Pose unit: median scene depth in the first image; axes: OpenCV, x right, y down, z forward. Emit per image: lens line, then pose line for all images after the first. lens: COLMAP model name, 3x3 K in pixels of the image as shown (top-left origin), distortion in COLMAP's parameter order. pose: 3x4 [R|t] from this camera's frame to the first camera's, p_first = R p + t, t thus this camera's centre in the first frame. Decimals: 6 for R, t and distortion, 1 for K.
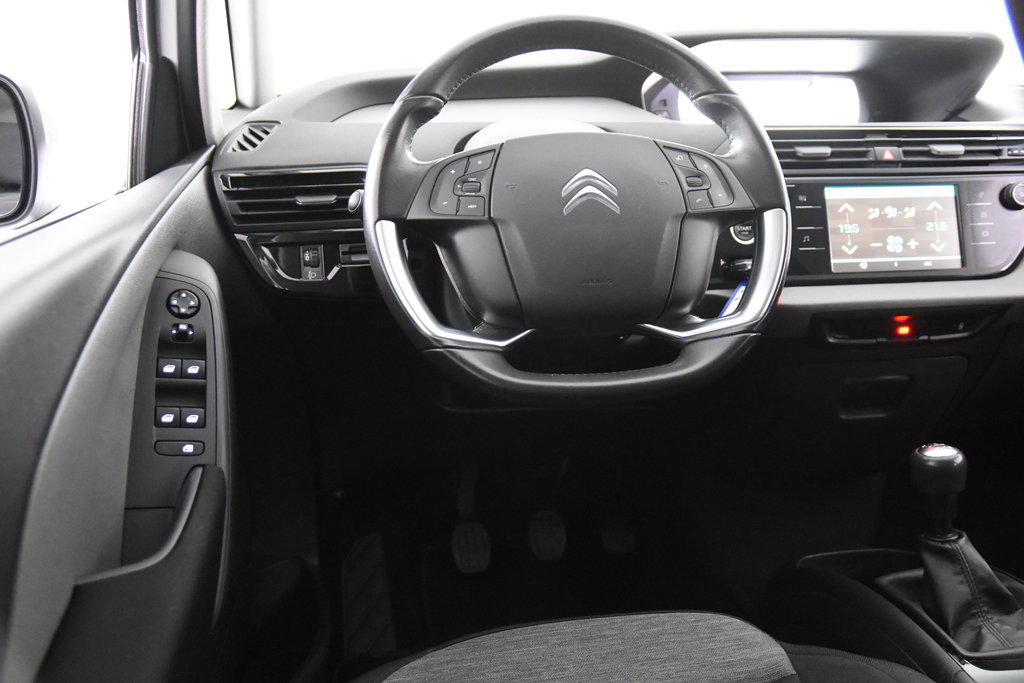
lens RADIAL K [[991.6, 0, 523.5], [0, 991.6, 334.4], [0, 0, 1]] dist [-0.018970, 0.000000]
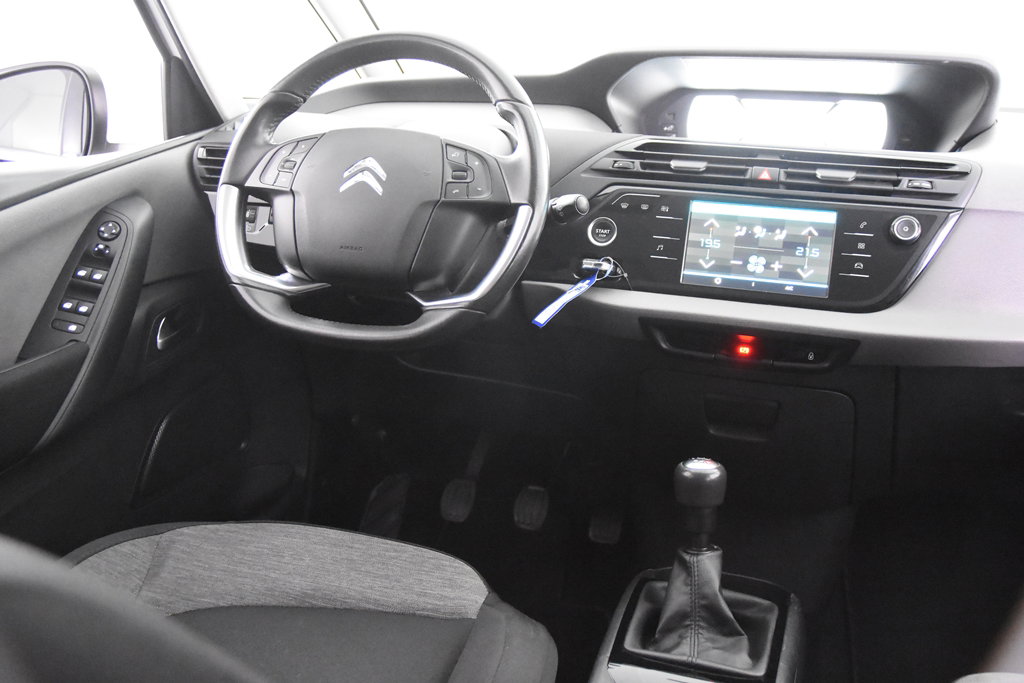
lens RADIAL K [[991.6, 0, 507.7], [0, 991.6, 344.2], [0, 0, 1]] dist [-0.018970, 0.000000]
pose [[0.884335, 0.155140, -0.440321, 0.661221], [-0.156551, 0.987106, 0.033375, -0.006346], [0.439821, 0.039418, 0.897220, -0.003127]]
